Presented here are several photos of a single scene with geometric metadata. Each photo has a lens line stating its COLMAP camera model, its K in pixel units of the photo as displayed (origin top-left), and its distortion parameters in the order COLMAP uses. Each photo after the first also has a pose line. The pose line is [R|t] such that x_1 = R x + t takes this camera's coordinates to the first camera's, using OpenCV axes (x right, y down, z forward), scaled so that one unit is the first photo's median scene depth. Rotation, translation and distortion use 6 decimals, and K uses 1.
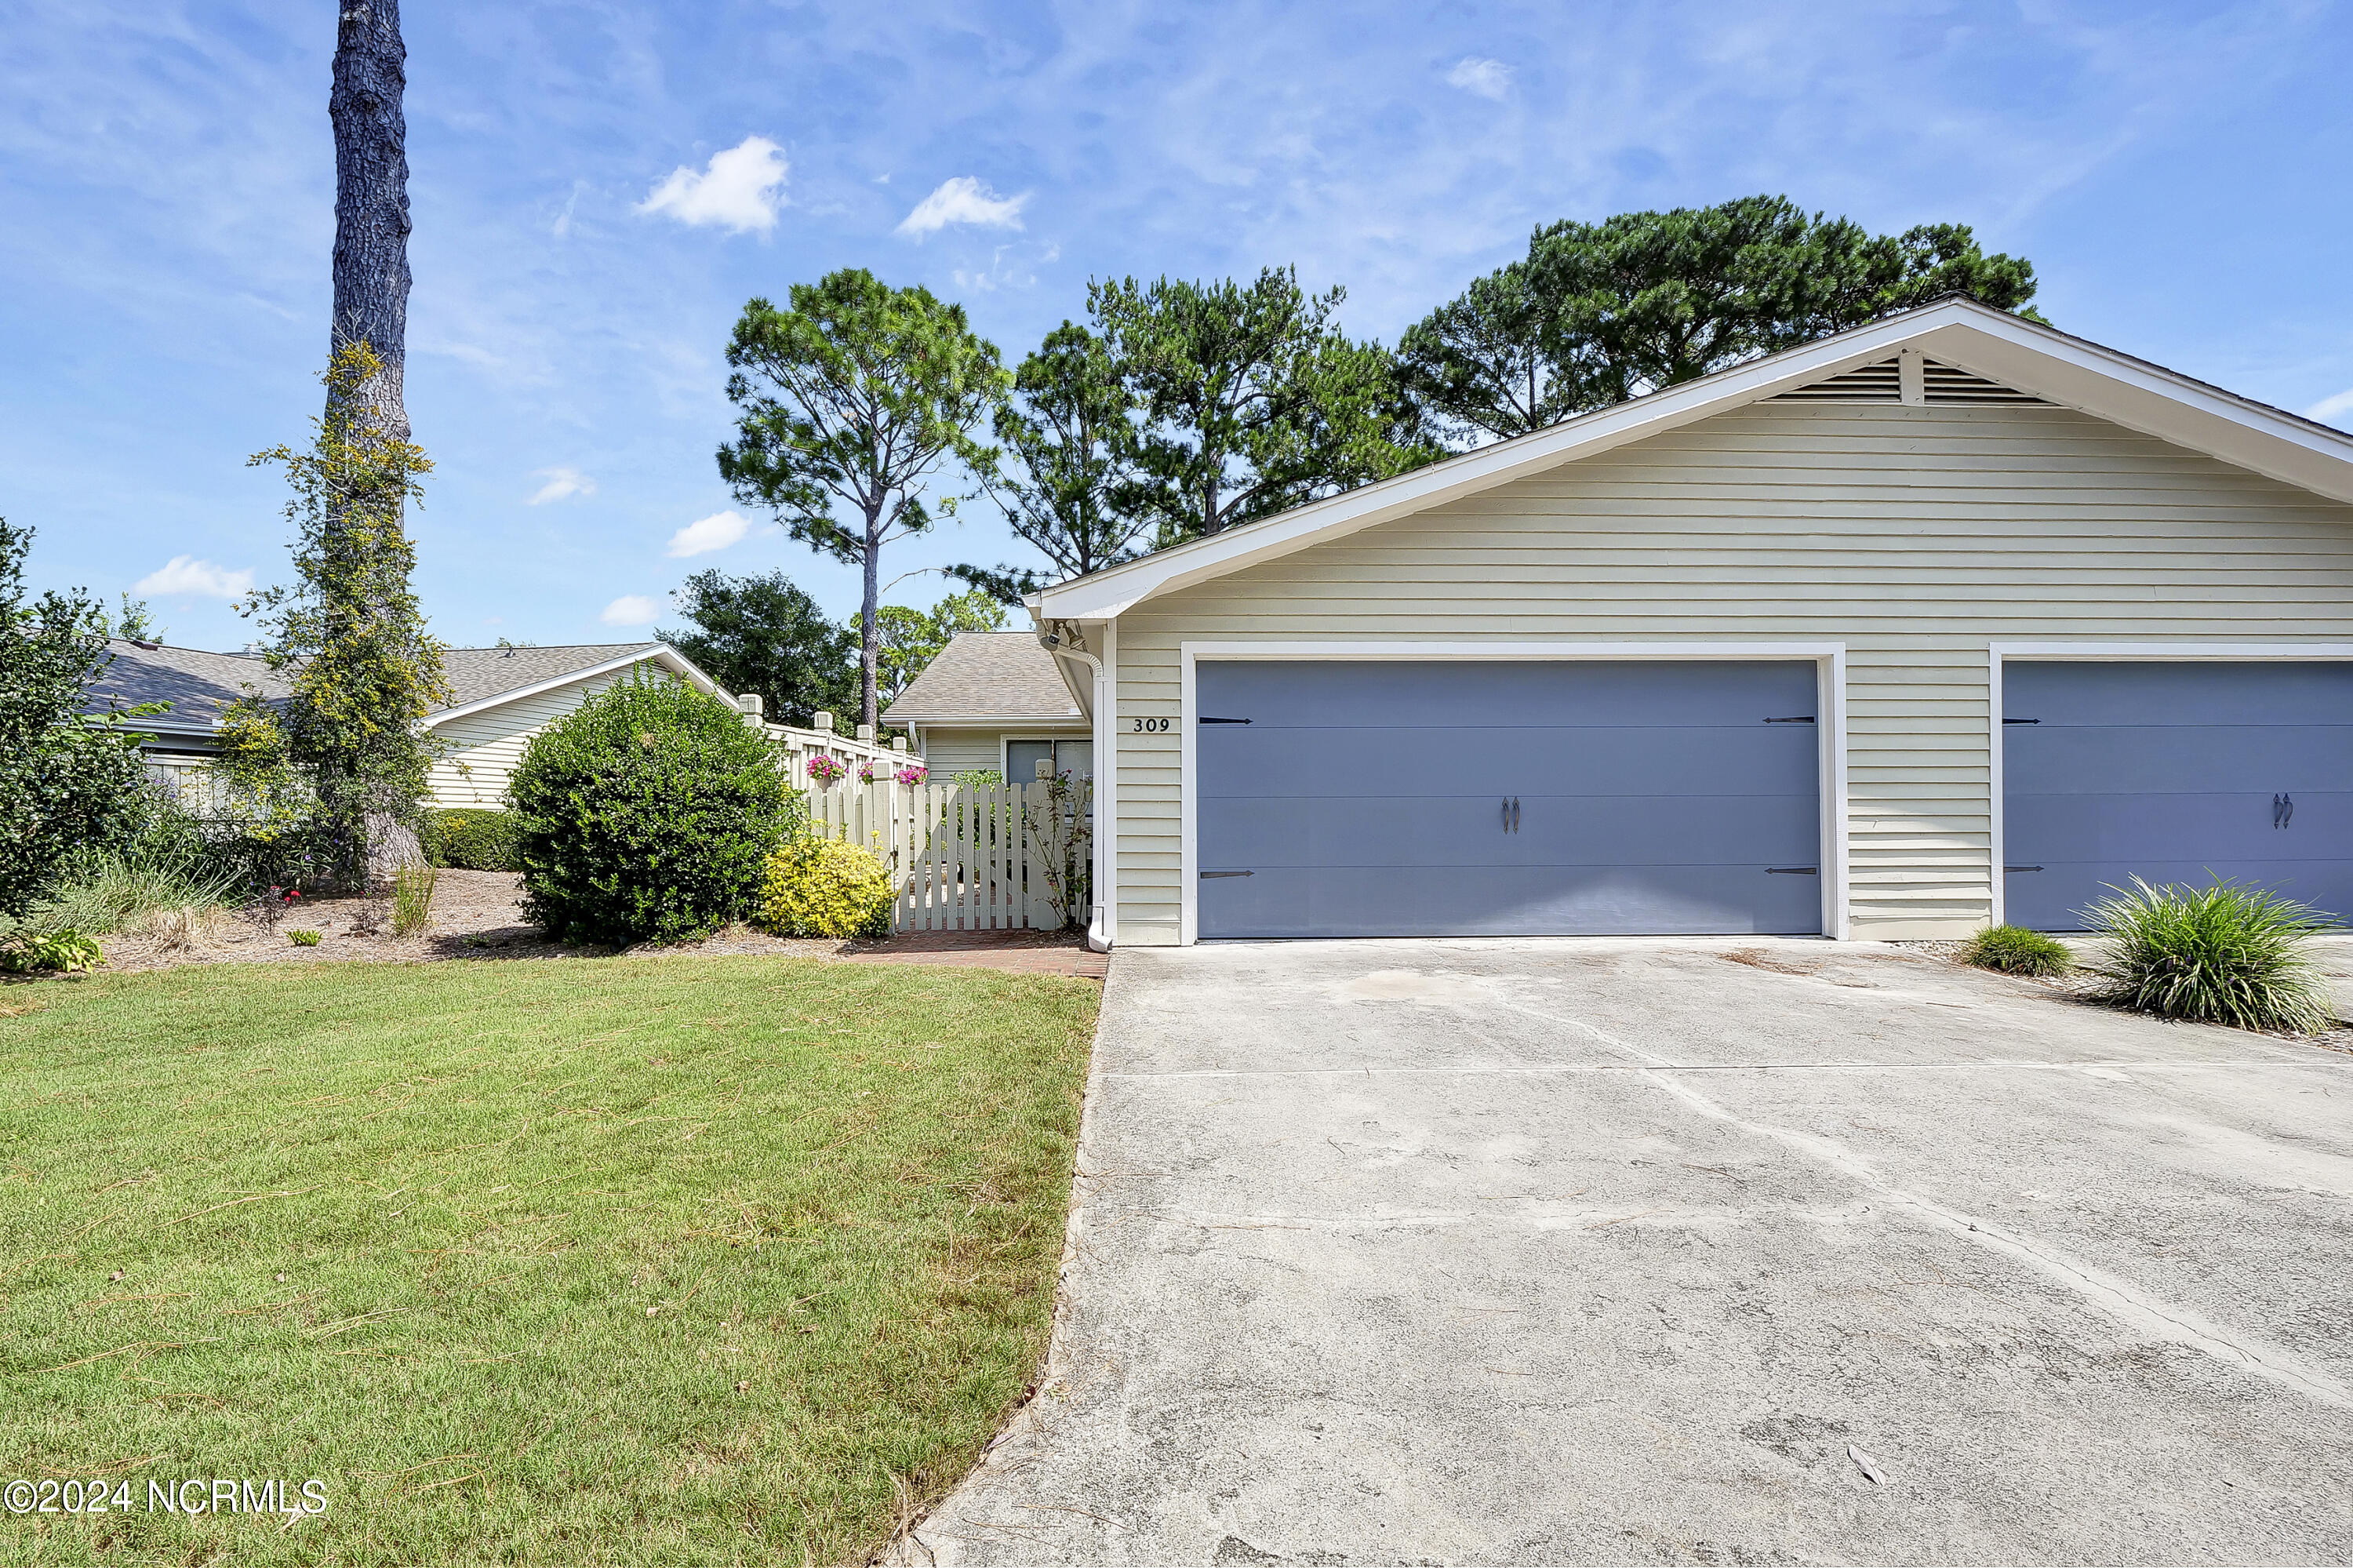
lens RADIAL K [[1184.7, 0, 1173.2], [0, 1184.7, 731.4], [0, 0, 1]] dist [-0.003637, -0.020531]
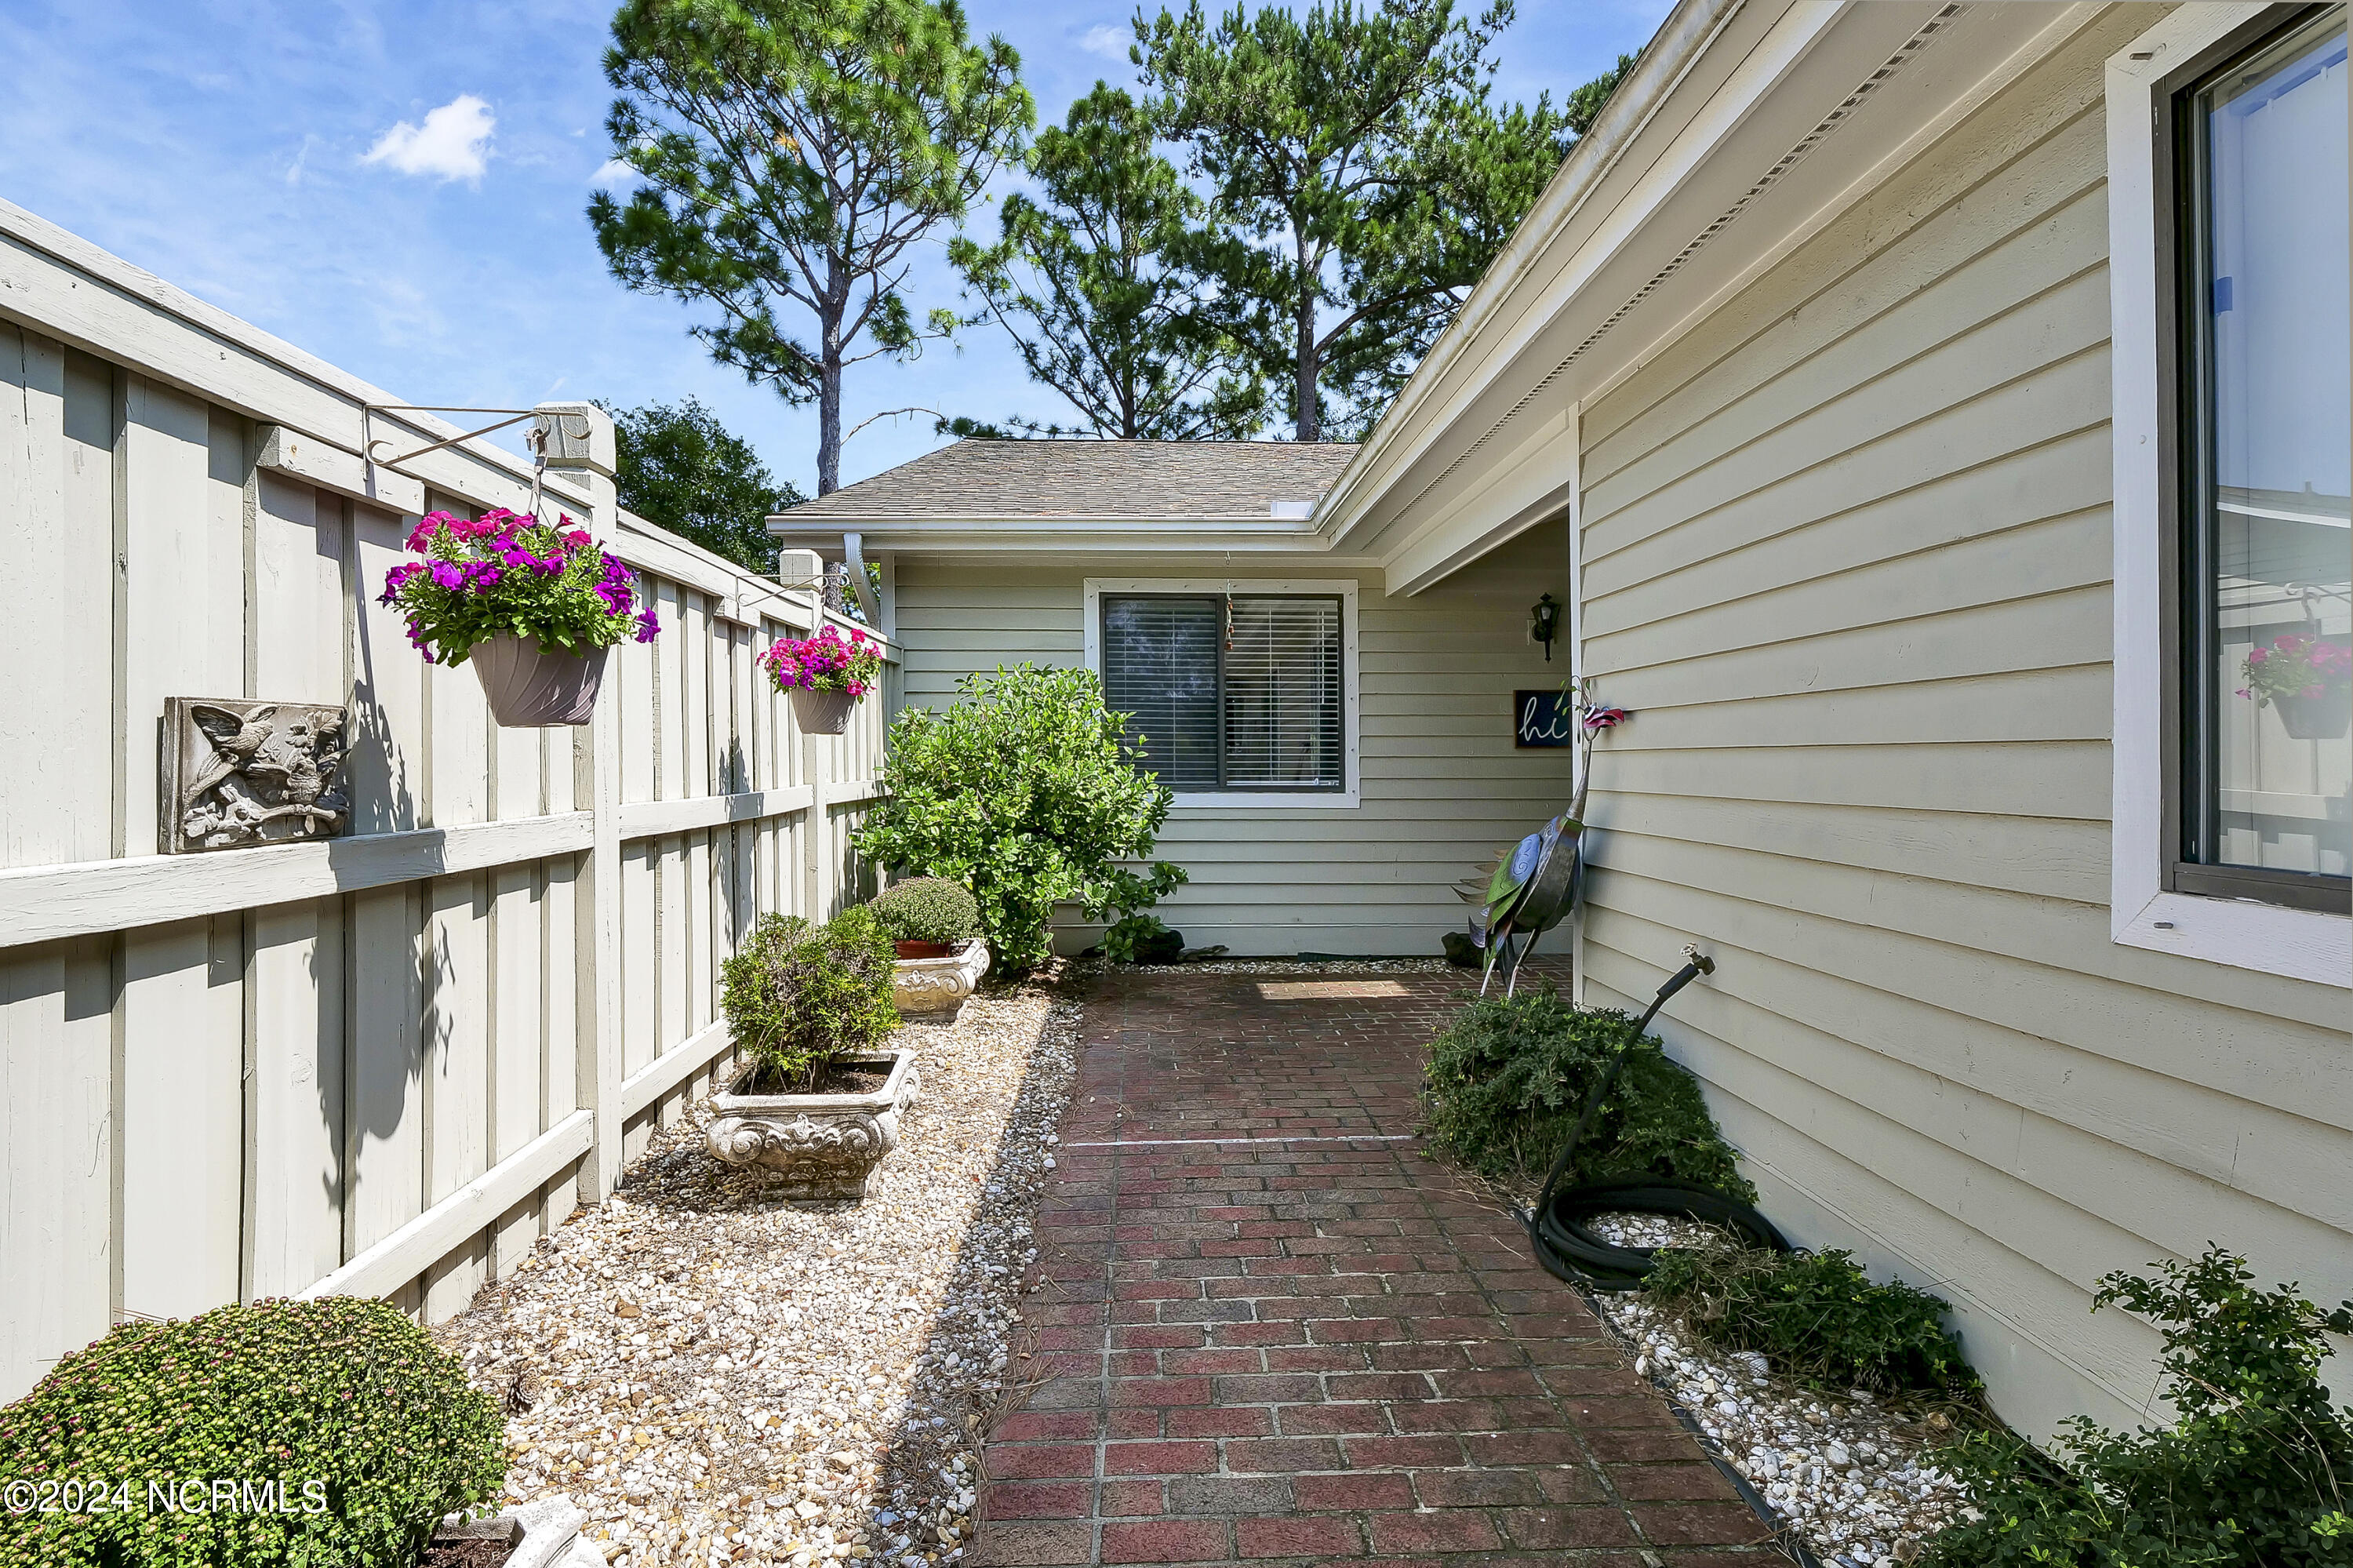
lens RADIAL K [[1184.2, 0, 1176.5], [0, 1184.2, 784.0], [0, 0, 1]] dist [-0.002605, -0.001026]
pose [[0.999889, 0.001880, 0.014776, -0.065809], [-0.003132, 0.996357, 0.085224, 0.023773], [-0.014562, -0.085261, 0.996252, 0.298866]]
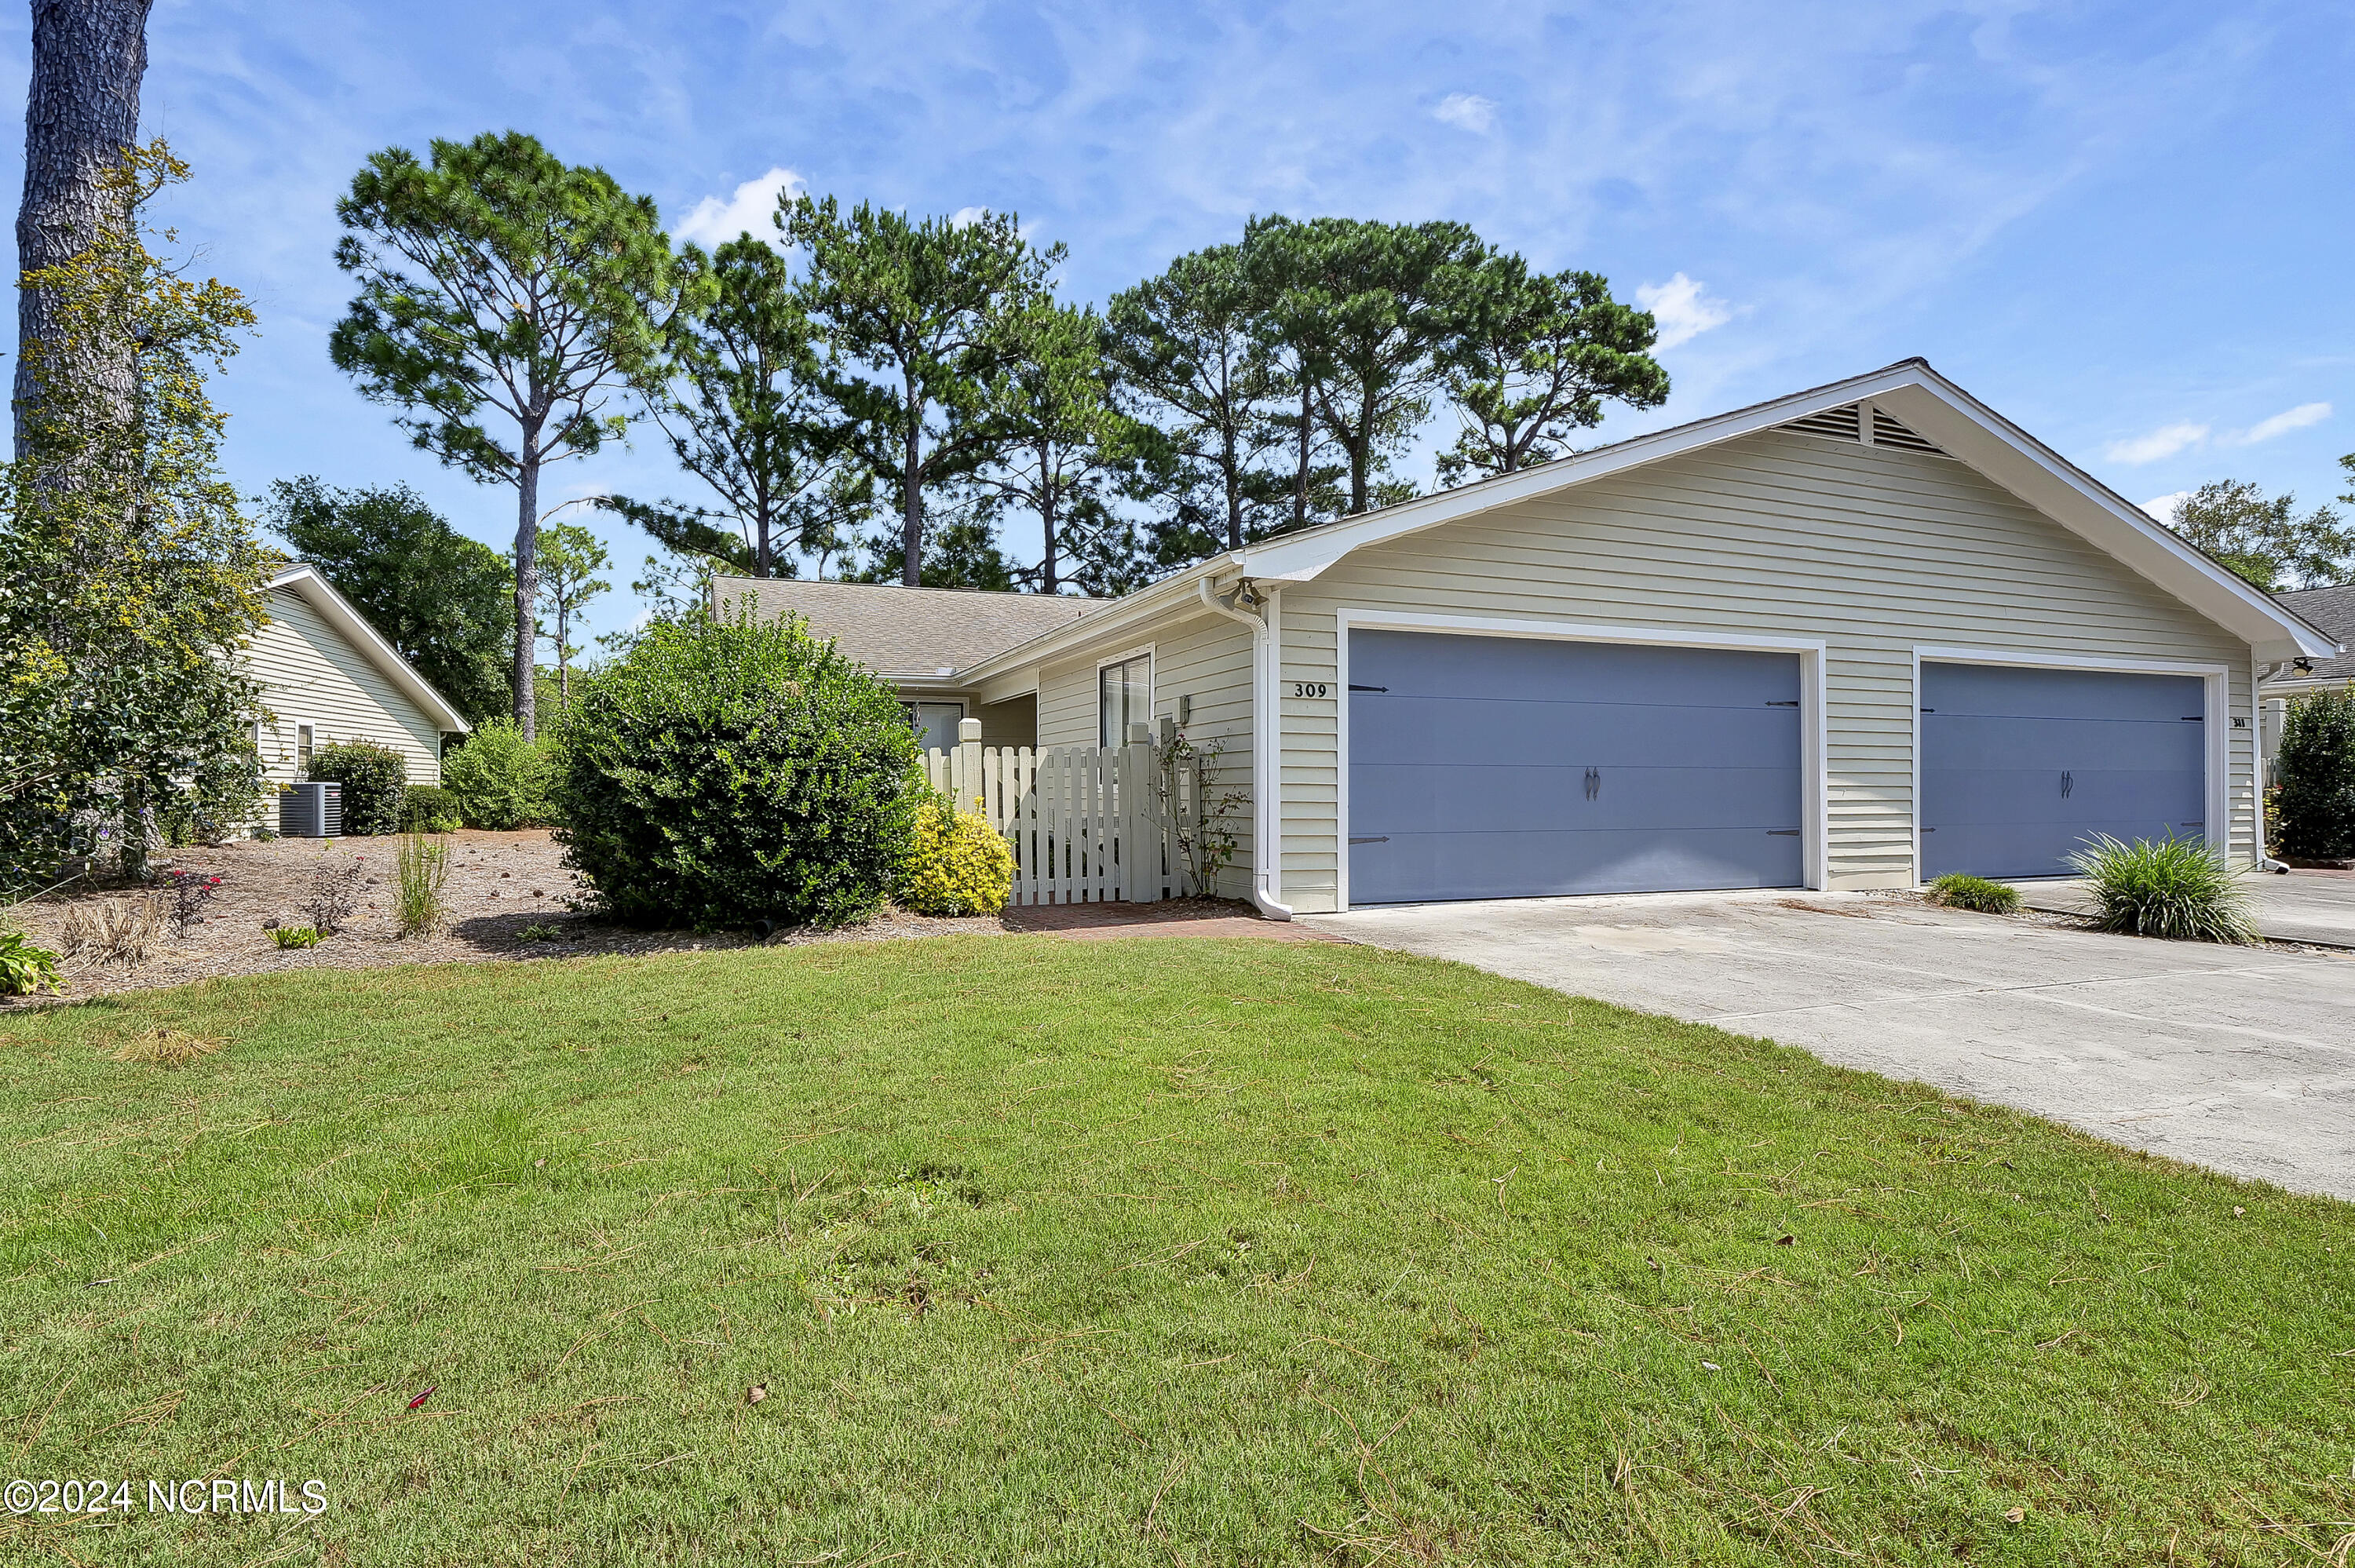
lens RADIAL K [[1237.2, 0, 1173.8], [0, 1237.2, 700.4], [0, 0, 1]] dist [-0.014679, -0.000372]
pose [[0.936353, 0.029906, 0.349785, -0.126236], [-0.029290, 0.999546, -0.007051, 0.003504], [-0.349837, -0.003643, 0.936803, 0.018400]]
